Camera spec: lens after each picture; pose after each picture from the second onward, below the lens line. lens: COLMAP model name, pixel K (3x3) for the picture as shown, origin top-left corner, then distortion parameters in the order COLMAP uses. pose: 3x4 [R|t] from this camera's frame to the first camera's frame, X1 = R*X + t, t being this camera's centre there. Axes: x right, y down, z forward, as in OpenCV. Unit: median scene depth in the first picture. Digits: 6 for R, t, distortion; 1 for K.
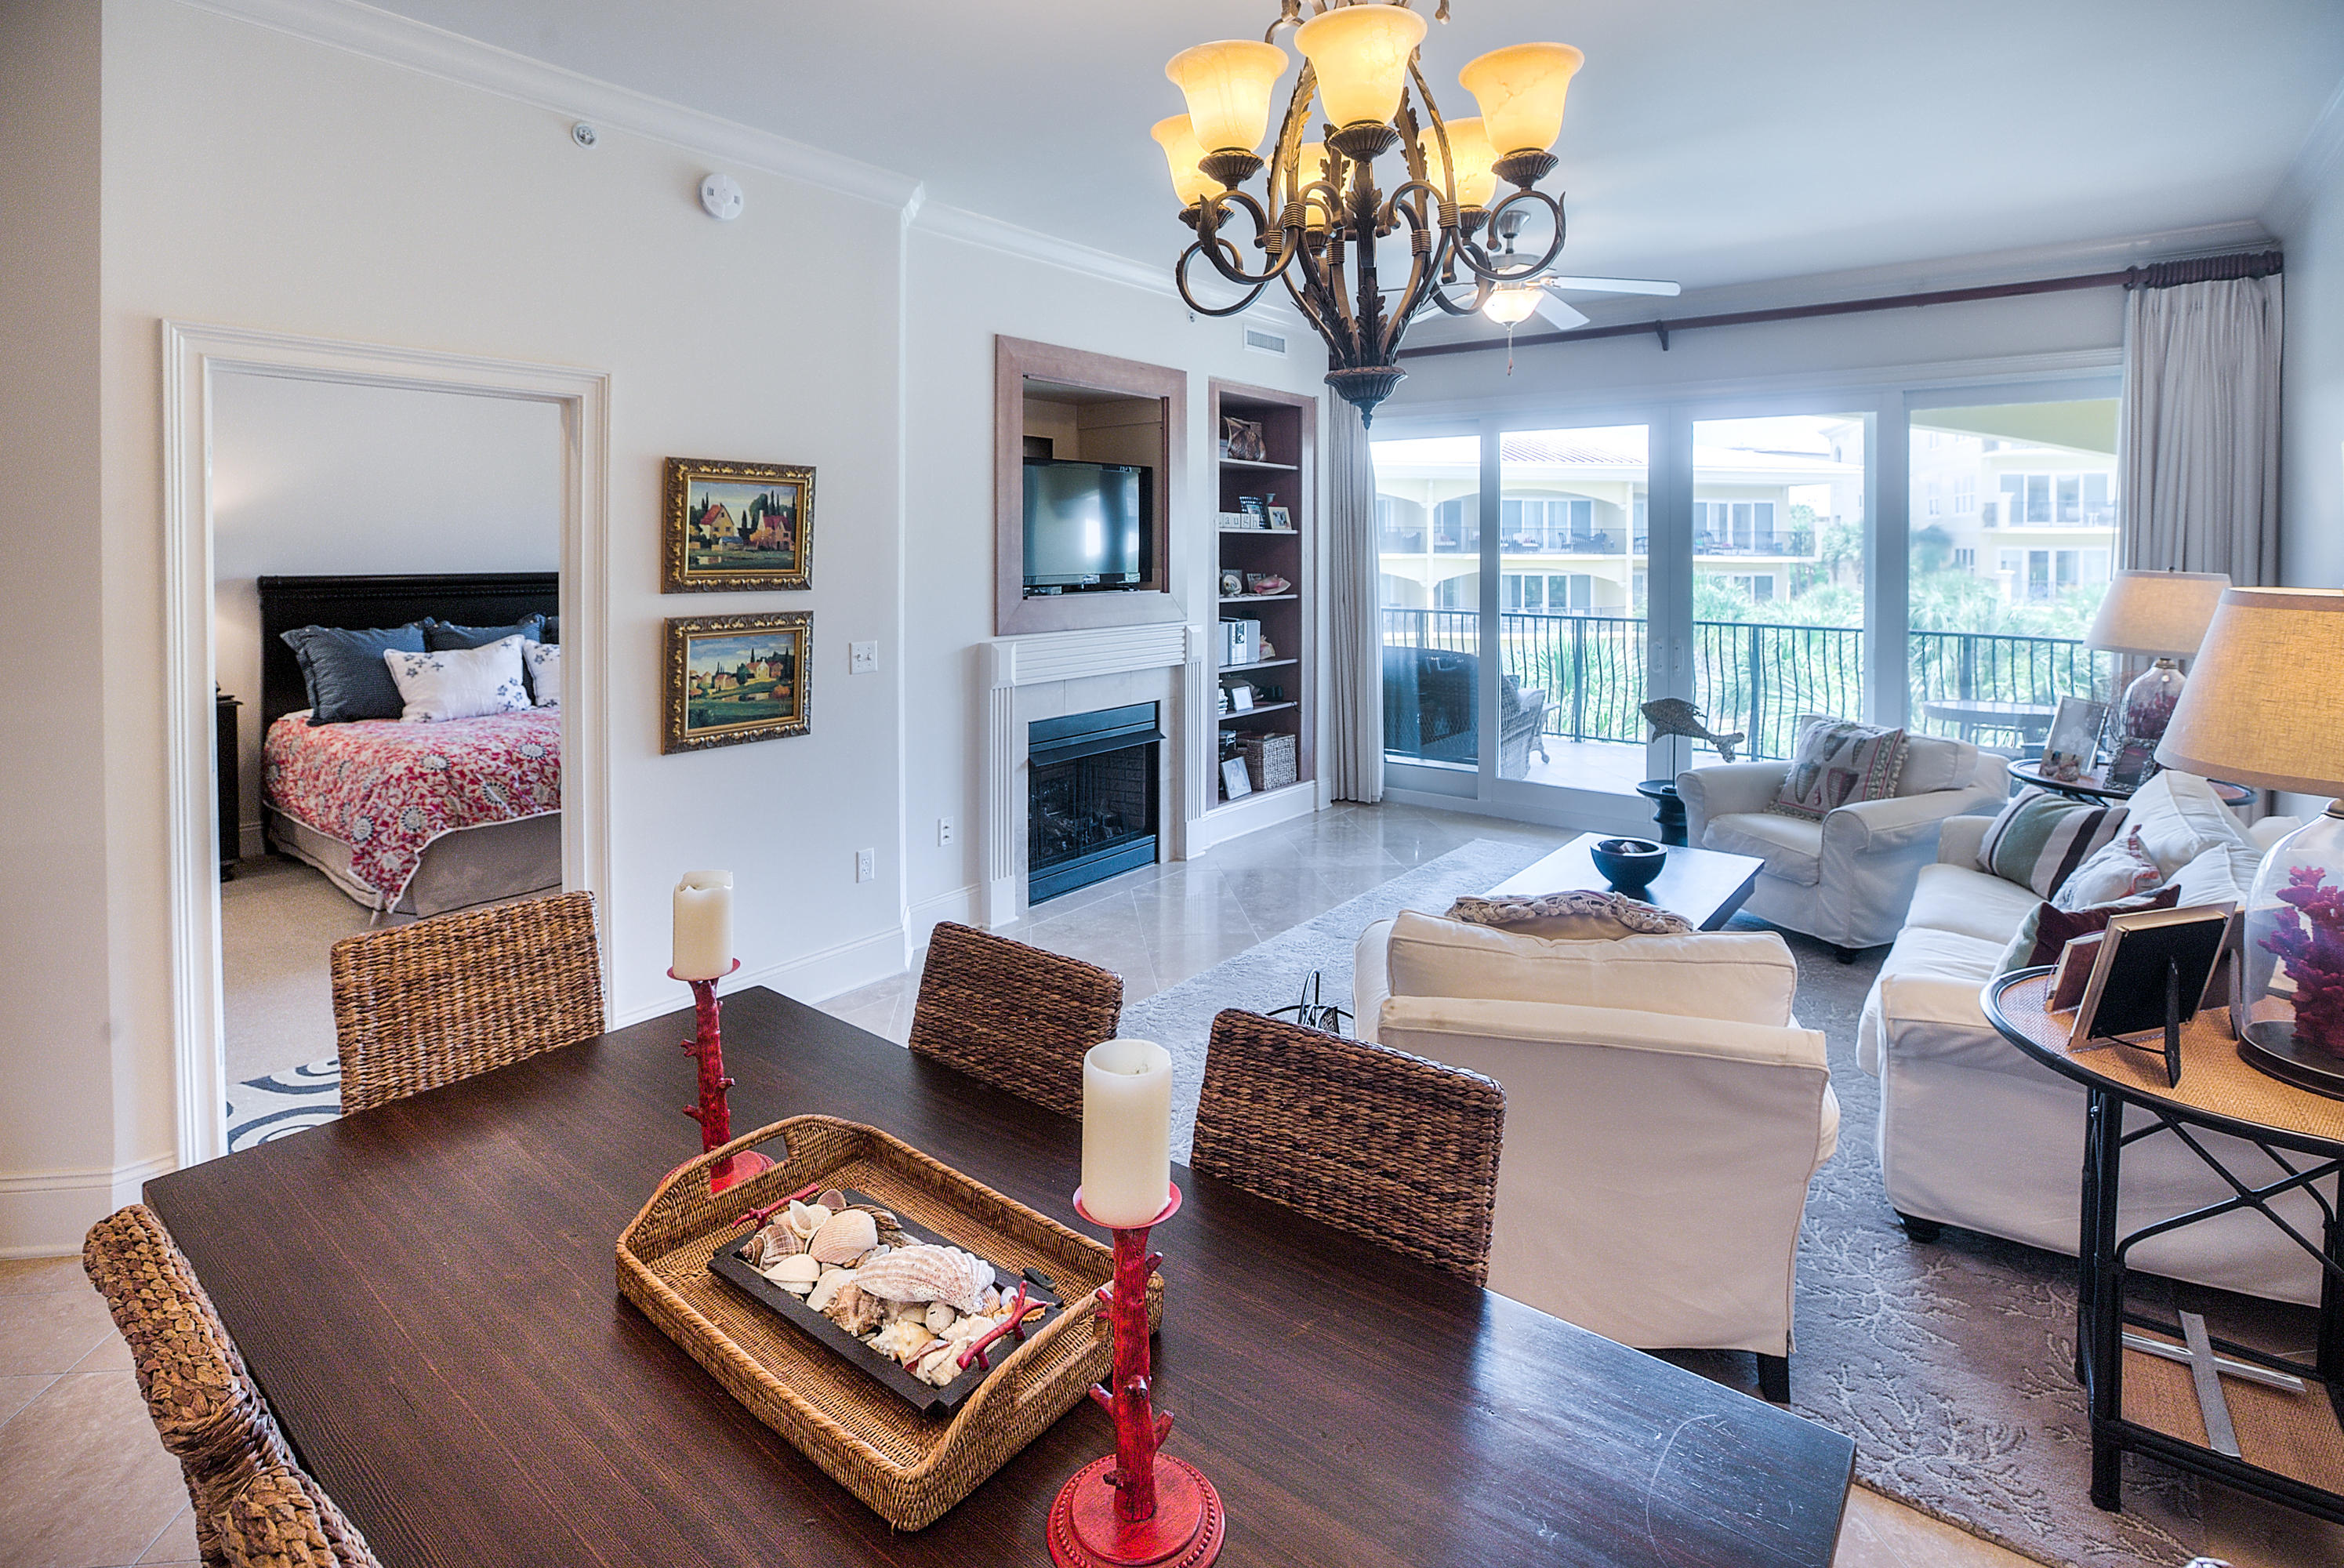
lens RADIAL K [[1134.0, 0, 1172.0], [0, 1134.0, 784.0], [0, 0, 1]] dist [-0.039265, 0.012282]
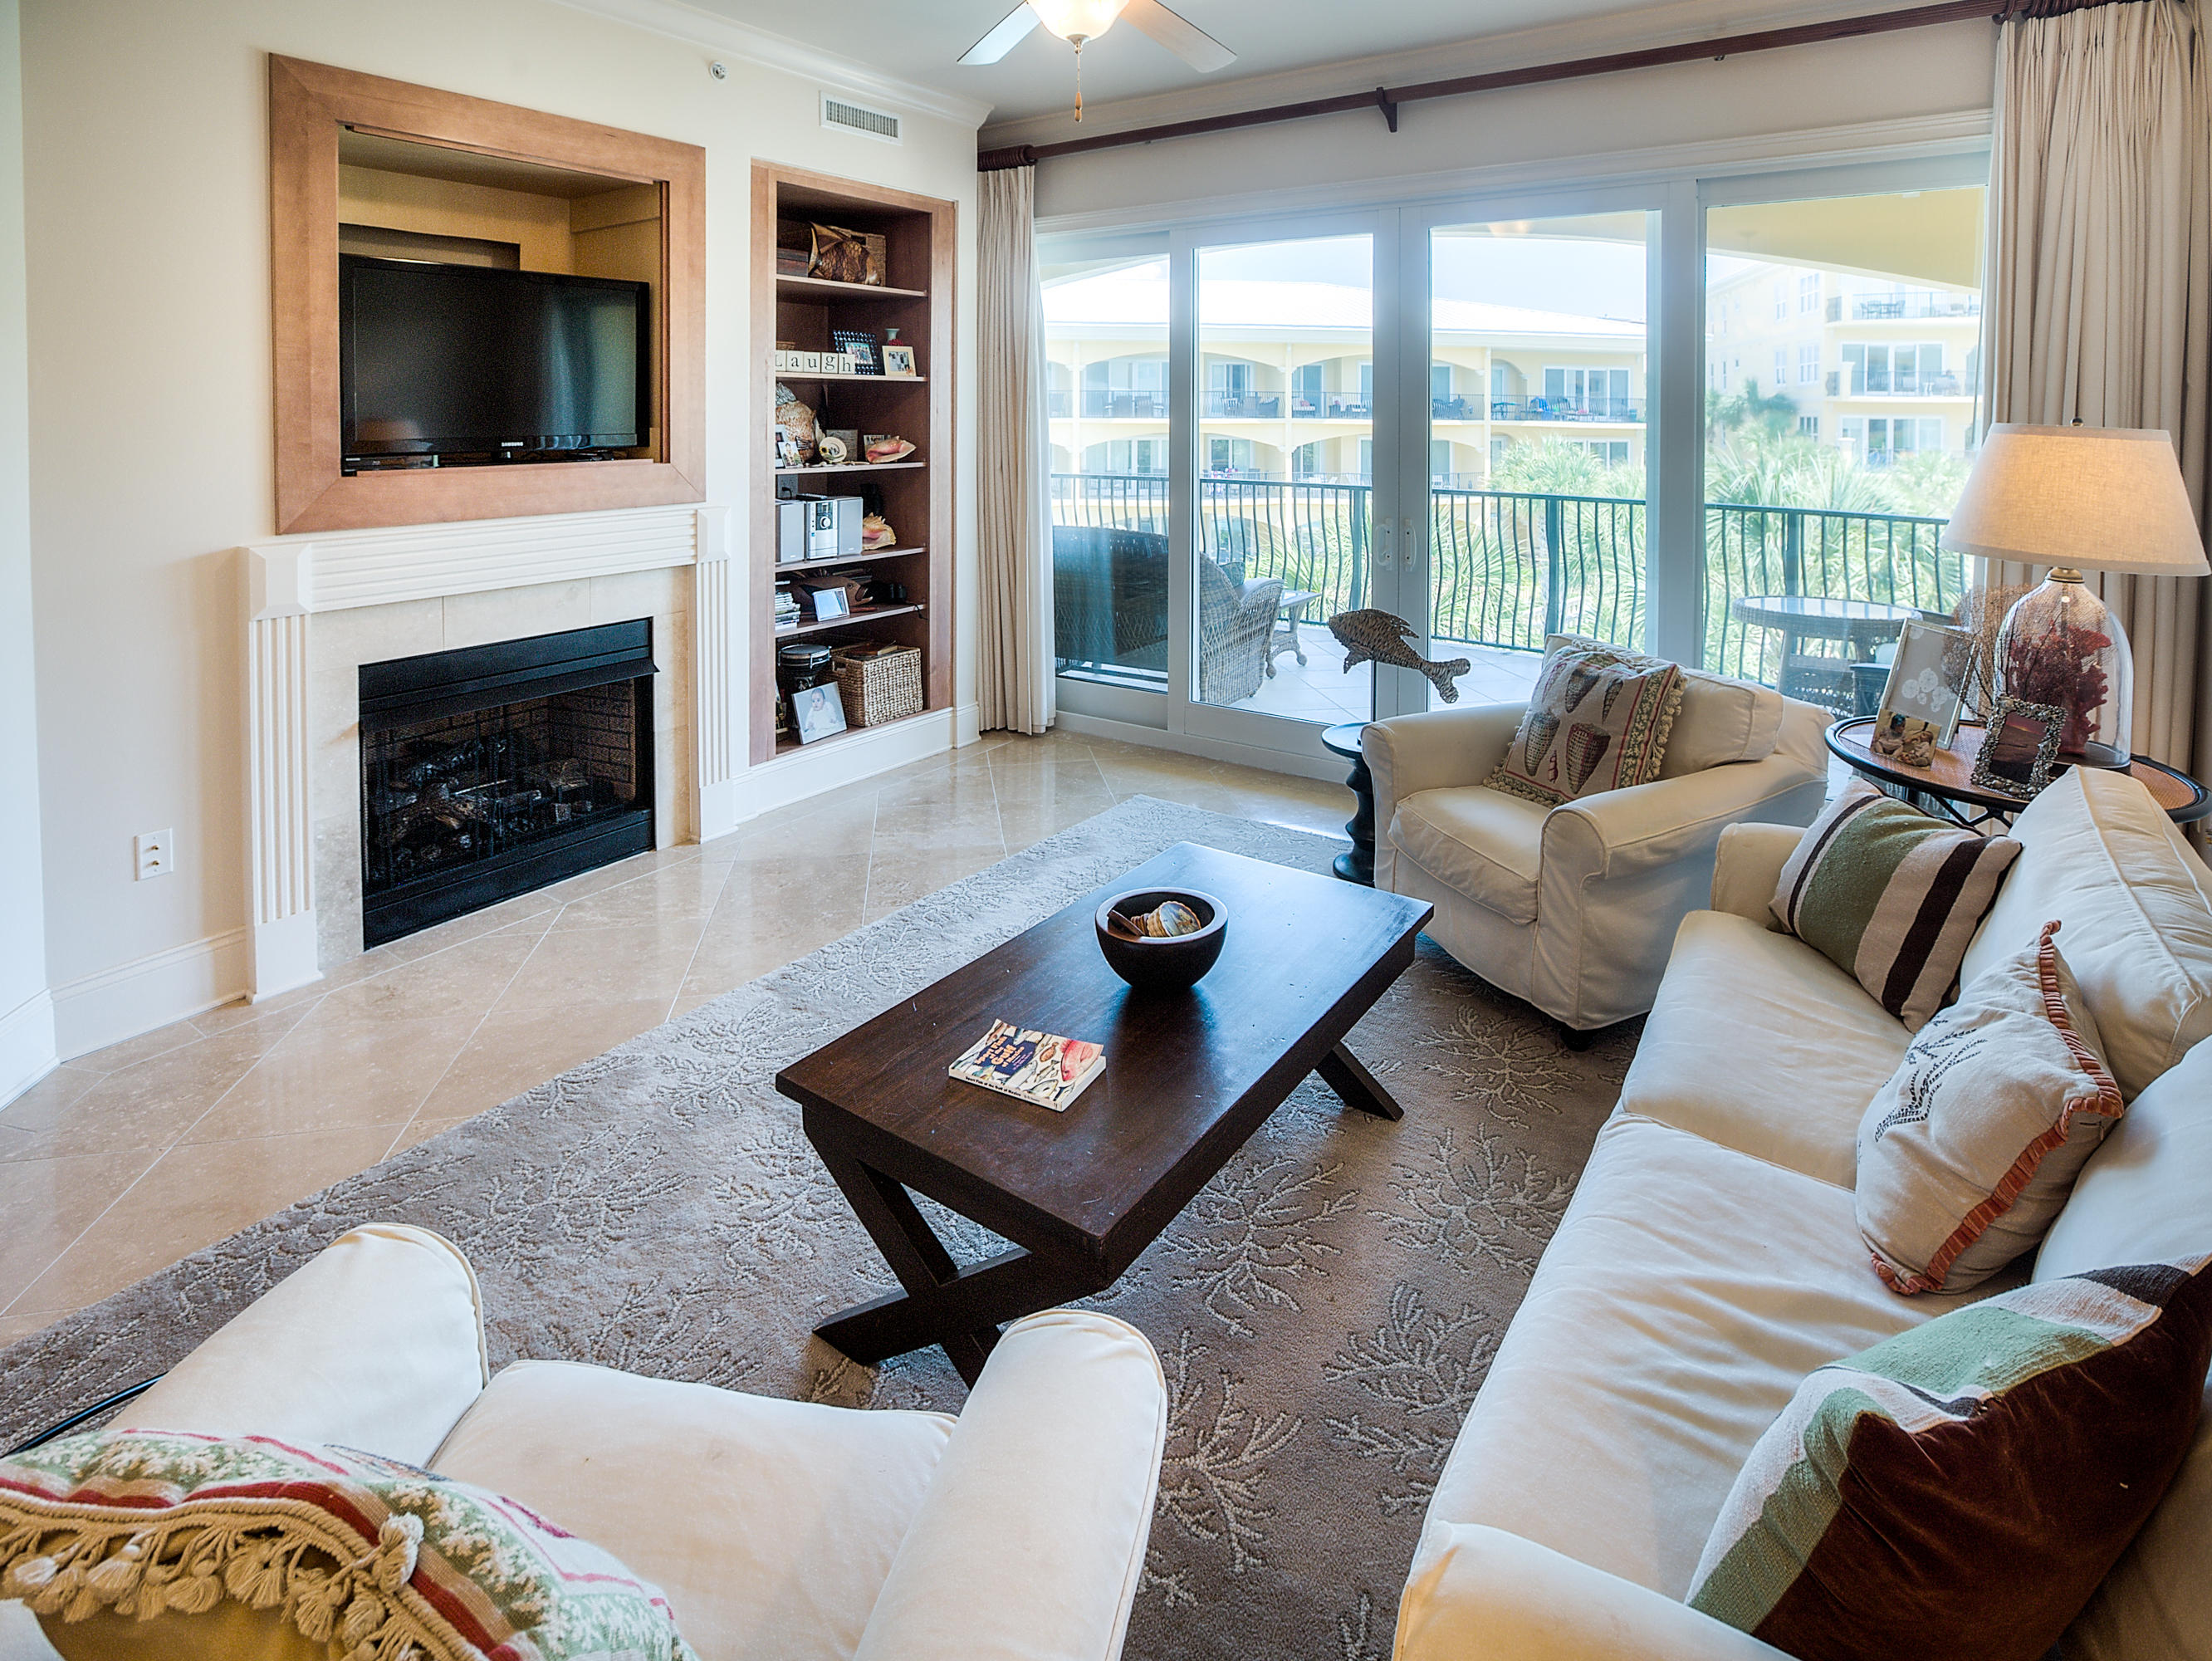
lens RADIAL K [[1123.2, 0, 1109.9], [0, 1123.2, 673.8], [0, 0, 1]] dist [-0.048726, 0.014848]
pose [[0.998527, -0.009268, 0.053454, 0.209948], [0.008036, 0.999698, 0.023205, -0.046574], [-0.053653, -0.022741, 0.998301, 0.267290]]
